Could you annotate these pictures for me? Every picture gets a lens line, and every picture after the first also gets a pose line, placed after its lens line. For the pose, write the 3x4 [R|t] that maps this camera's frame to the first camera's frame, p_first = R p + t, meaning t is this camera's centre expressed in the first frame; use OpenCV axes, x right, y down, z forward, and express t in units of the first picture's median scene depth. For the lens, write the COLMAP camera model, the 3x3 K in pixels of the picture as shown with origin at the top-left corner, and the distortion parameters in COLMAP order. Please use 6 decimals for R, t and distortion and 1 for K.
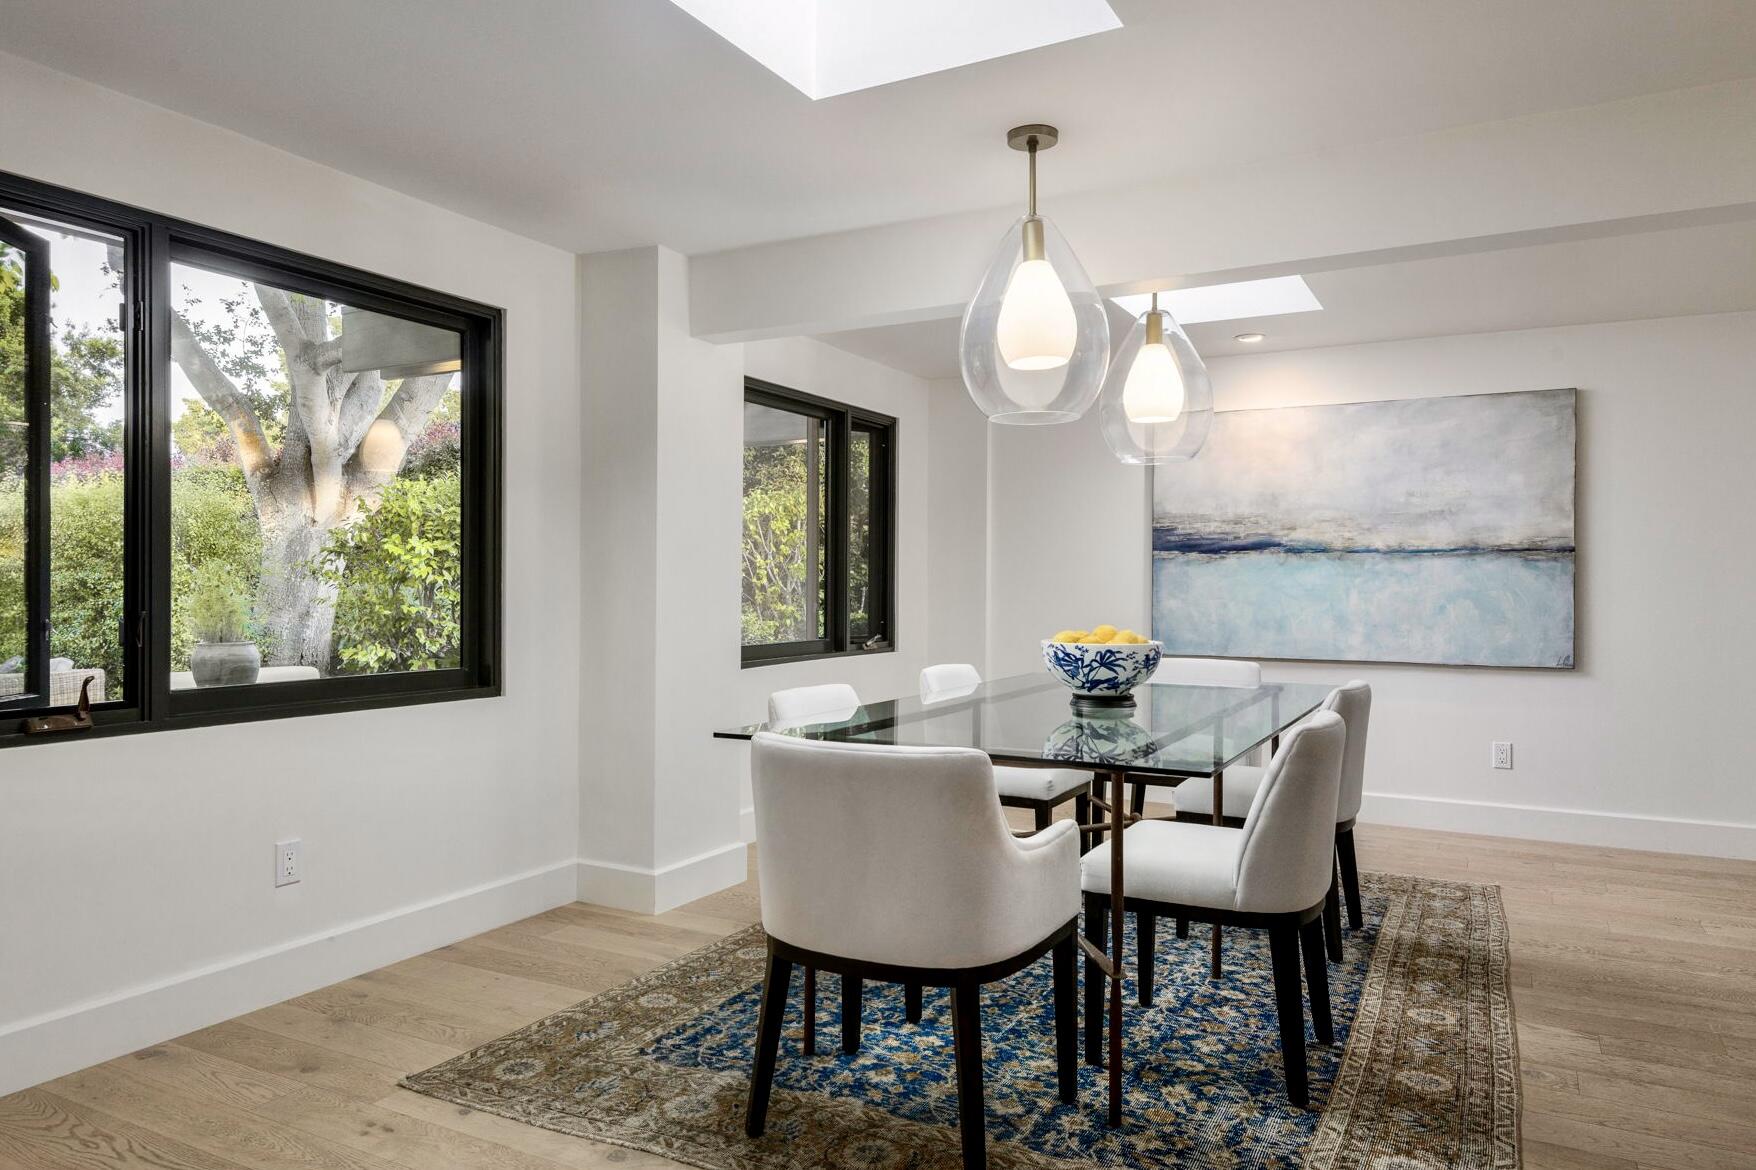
lens RADIAL K [[1084.4, 0, 893.4], [0, 1084.4, 581.9], [0, 0, 1]] dist [-0.000882, -0.000427]
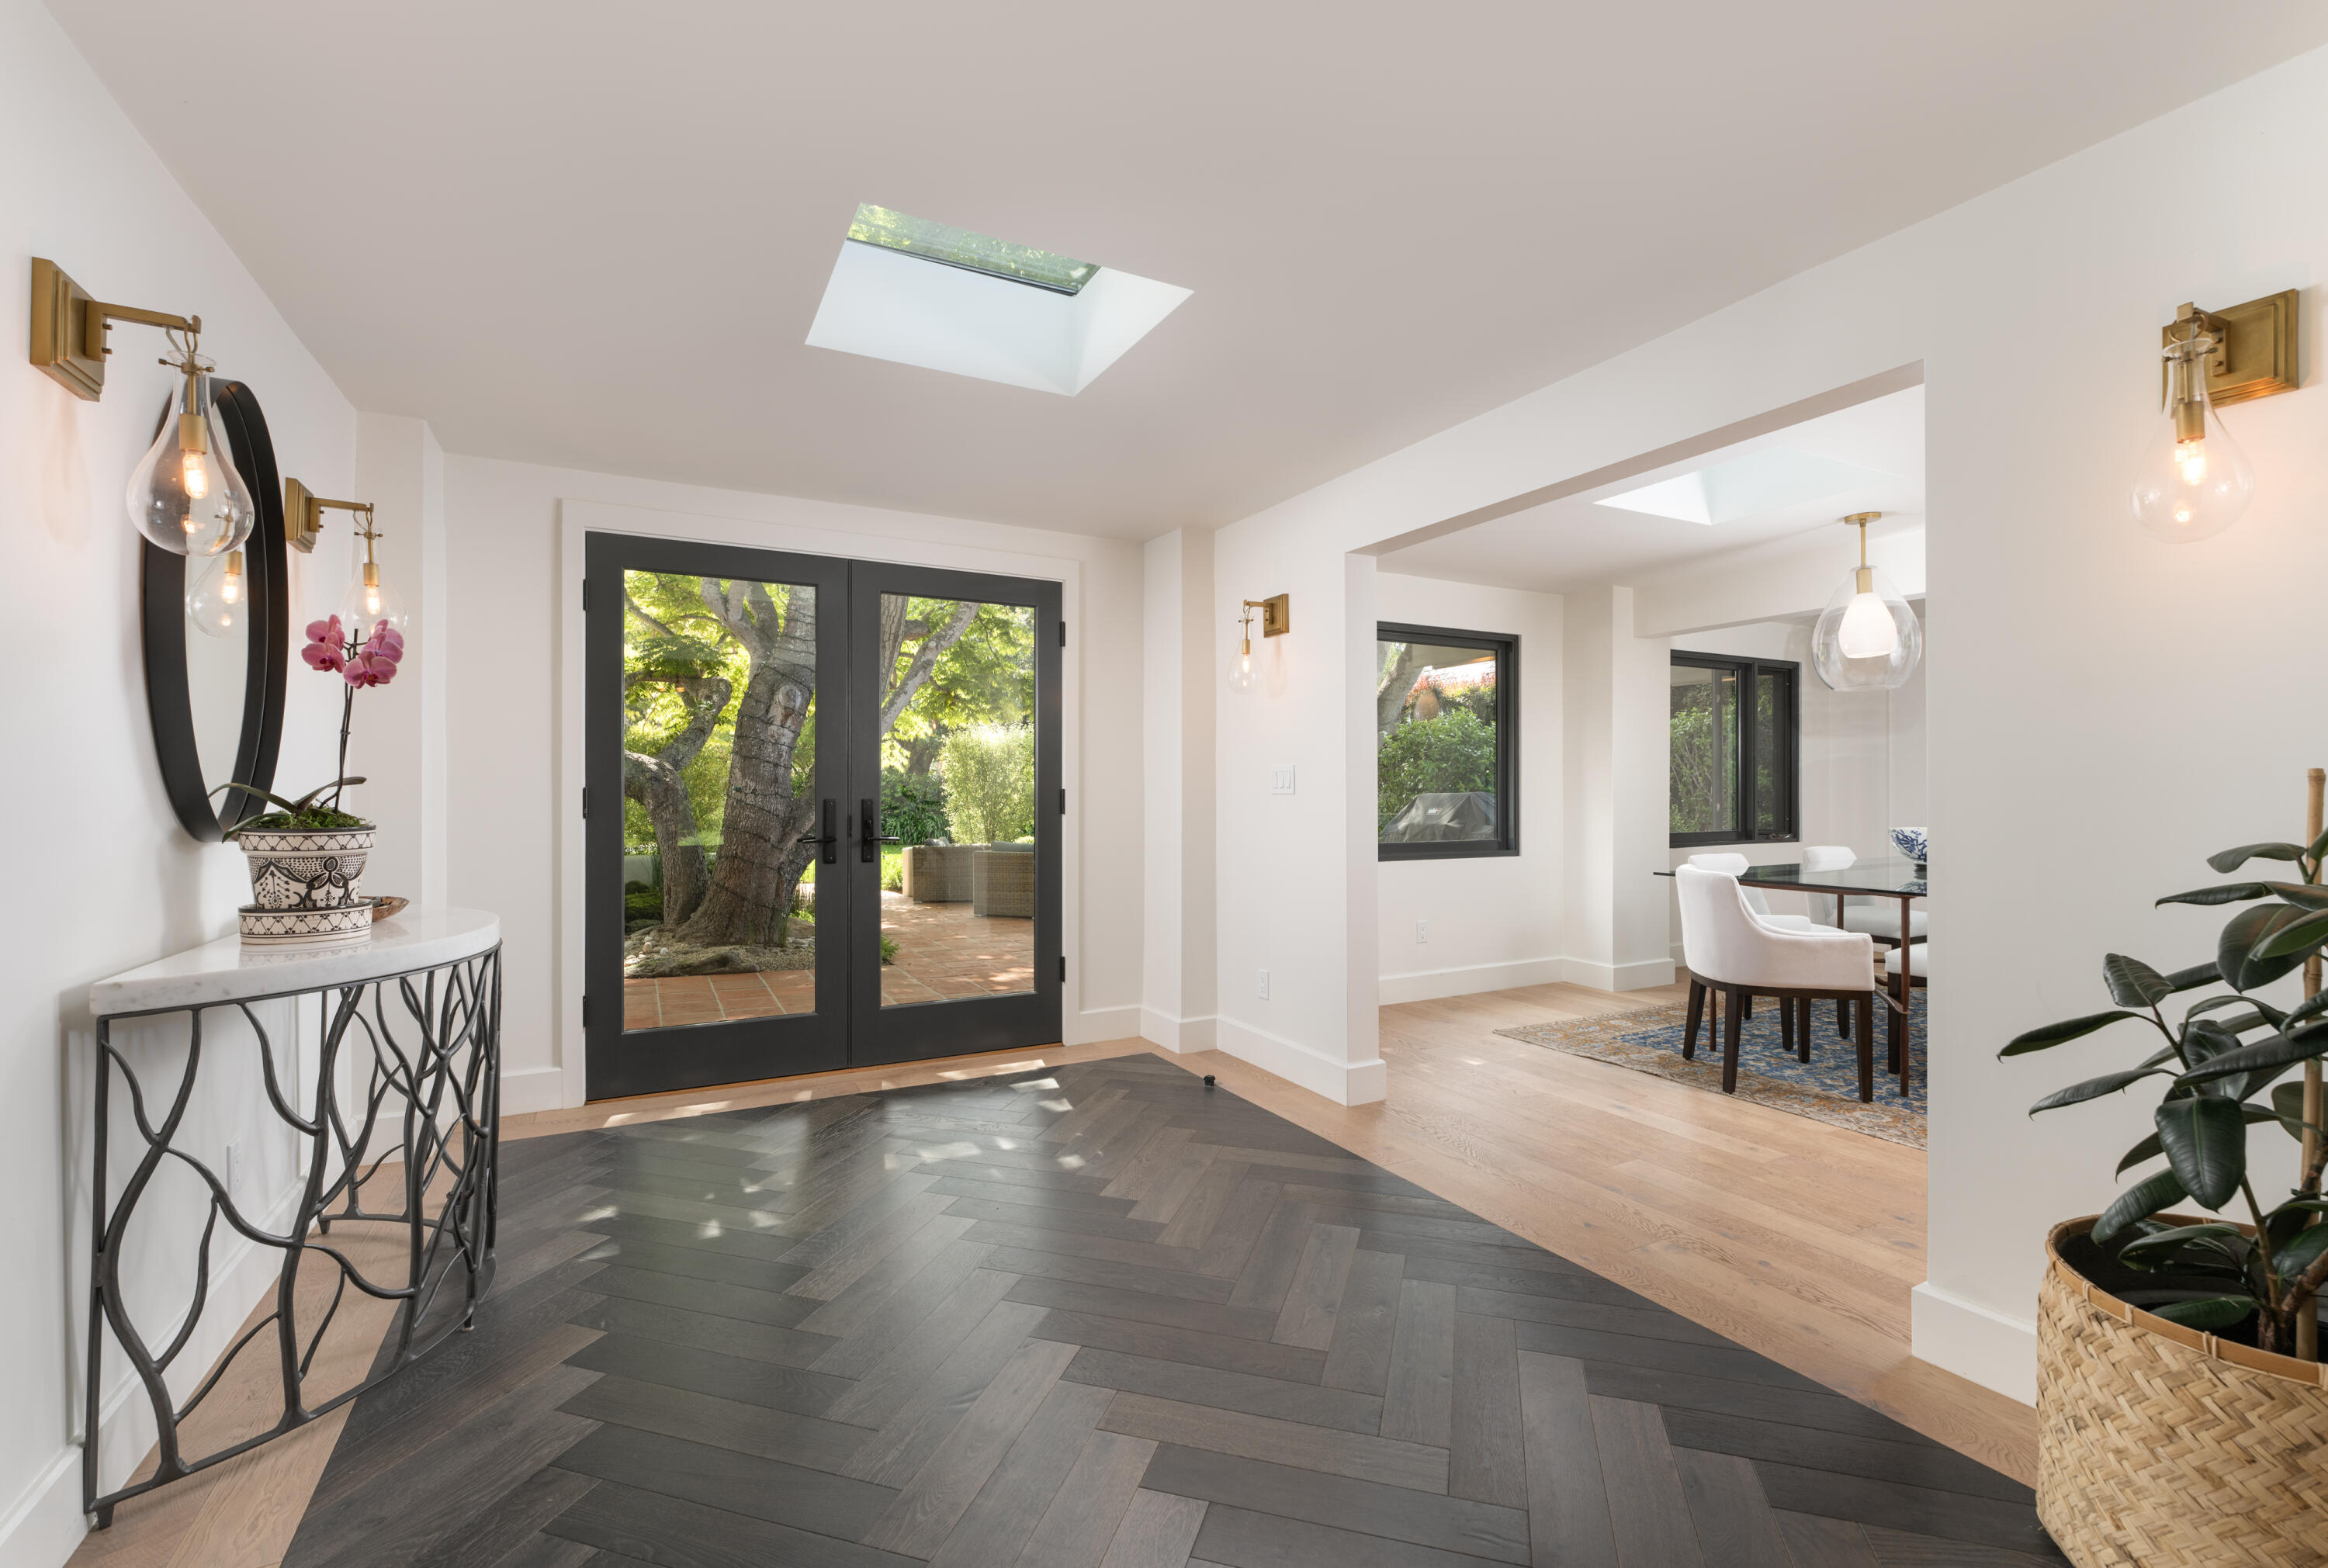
lens RADIAL K [[993.5, 0, 1164.0], [0, 993.5, 784.0], [0, 0, 1]] dist [-0.018638, -0.000127]
pose [[0.819117, -0.009457, -0.573549, 0.073242], [0.007535, 0.999955, -0.005727, -0.005523], [0.573578, 0.000369, 0.819151, -0.535401]]
